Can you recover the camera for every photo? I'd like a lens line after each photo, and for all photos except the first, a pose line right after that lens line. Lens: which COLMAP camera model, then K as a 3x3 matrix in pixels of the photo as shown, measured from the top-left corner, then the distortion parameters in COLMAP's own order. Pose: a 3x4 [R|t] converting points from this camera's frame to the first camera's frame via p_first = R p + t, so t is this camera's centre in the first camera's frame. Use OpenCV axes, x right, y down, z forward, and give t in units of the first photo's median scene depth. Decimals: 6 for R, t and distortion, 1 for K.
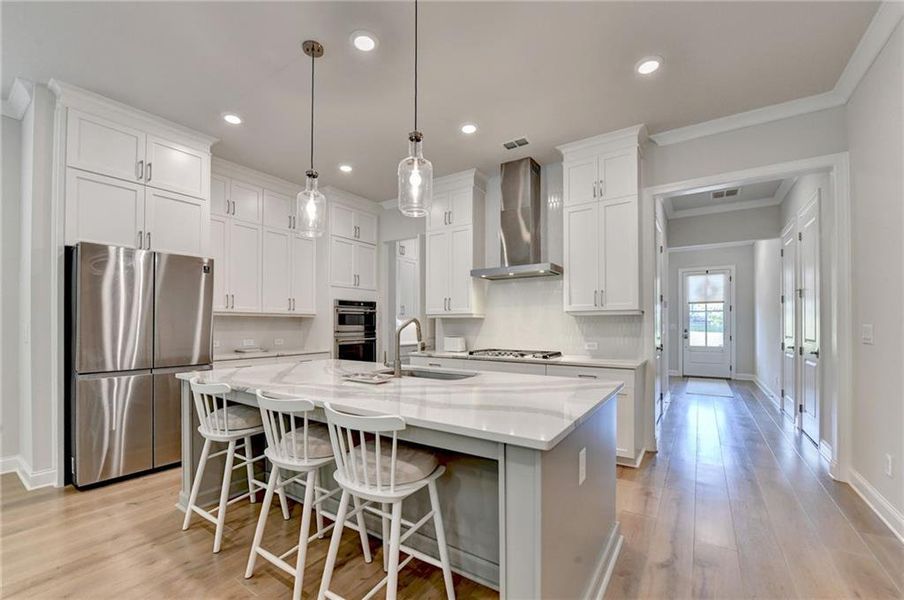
lens RADIAL K [[373.8, 0, 451.0], [0, 373.8, 321.2], [0, 0, 1]] dist [-0.017232, -0.001336]
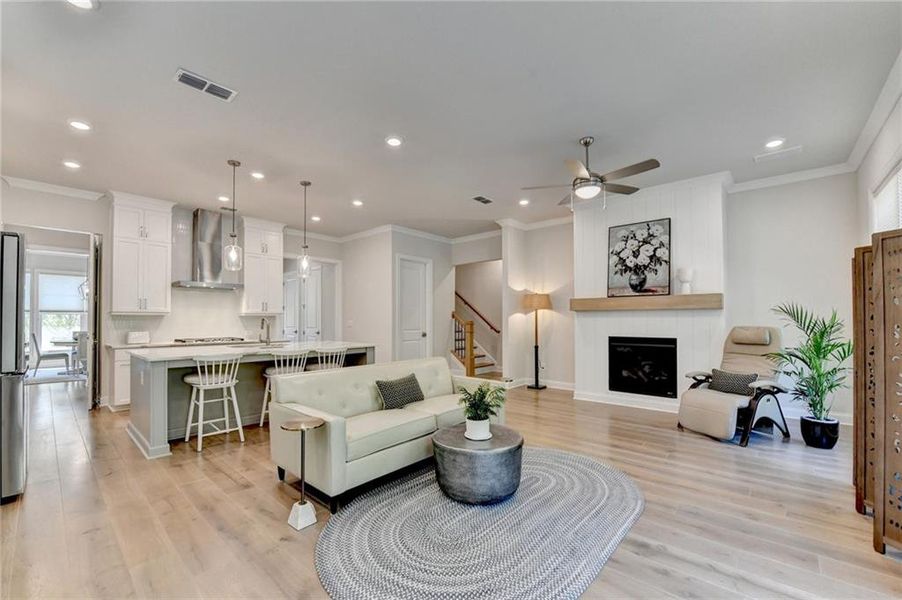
lens RADIAL K [[372.9, 0, 442.6], [0, 372.9, 315.7], [0, 0, 1]] dist [-0.017232, -0.001336]
pose [[0.145985, 0.012878, 0.989203, -1.030435], [-0.011796, 0.999867, -0.011276, -0.003959], [-0.989216, -0.010022, 0.146118, -0.119541]]
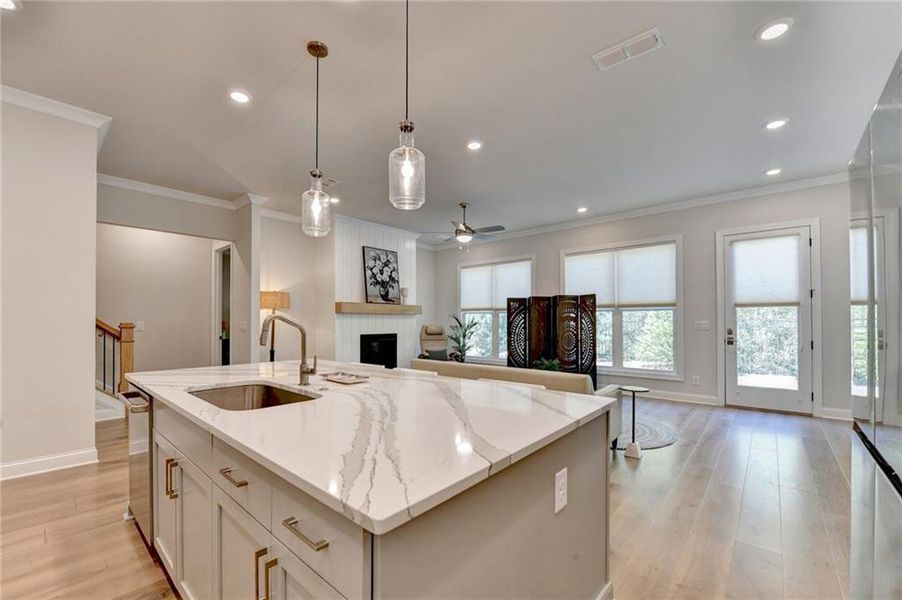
lens RADIAL K [[372.9, 0, 442.7], [0, 372.9, 318.3], [0, 0, 1]] dist [-0.017232, -0.001336]
pose [[-0.991245, 0.002663, 0.132006, -0.283917], [-0.000159, 0.999772, -0.021362, 0.009651], [-0.132032, -0.021196, -0.991019, 0.931778]]
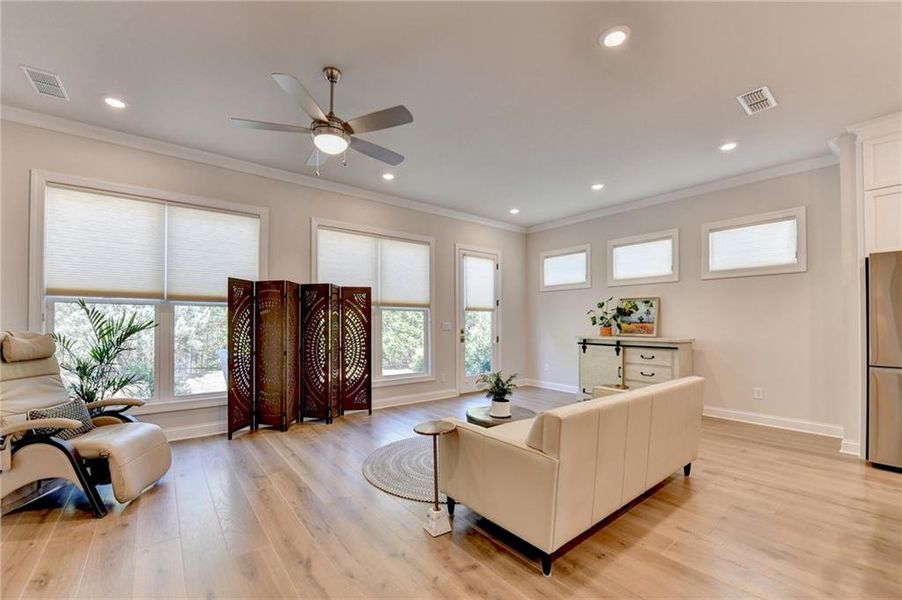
lens RADIAL K [[372.9, 0, 444.0], [0, 372.9, 320.8], [0, 0, 1]] dist [-0.017232, -0.001336]
pose [[-0.307014, -0.004020, -0.951697, 0.304410], [0.008868, 0.999936, -0.007085, -0.003211], [0.951664, -0.010615, -0.306958, 0.030949]]
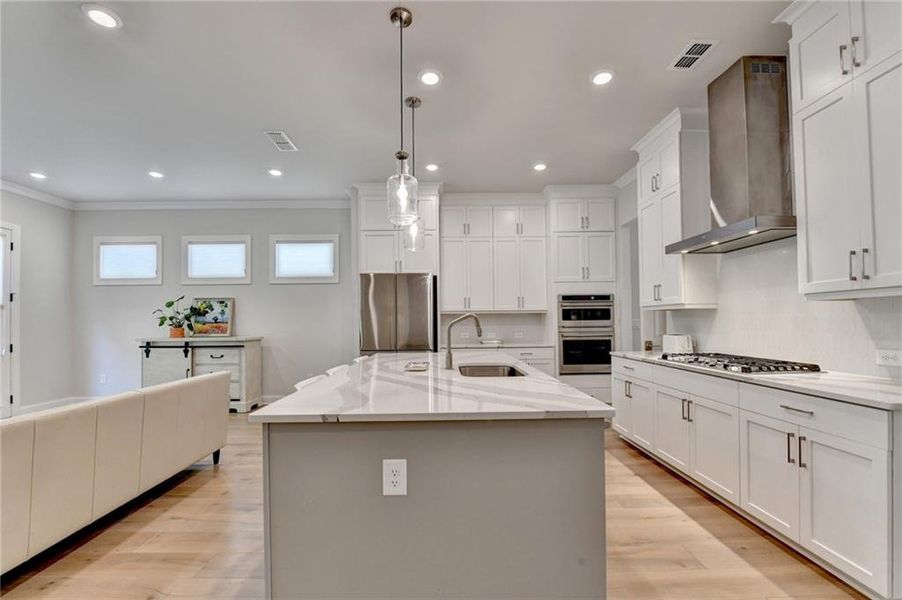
lens RADIAL K [[372.9, 0, 452.7], [0, 372.9, 316.2], [0, 0, 1]] dist [-0.017232, -0.001336]
pose [[0.579268, -0.016516, -0.814970, 0.390534], [0.018331, 0.999806, -0.007233, 0.001736], [0.814931, -0.010749, 0.579458, 0.203058]]
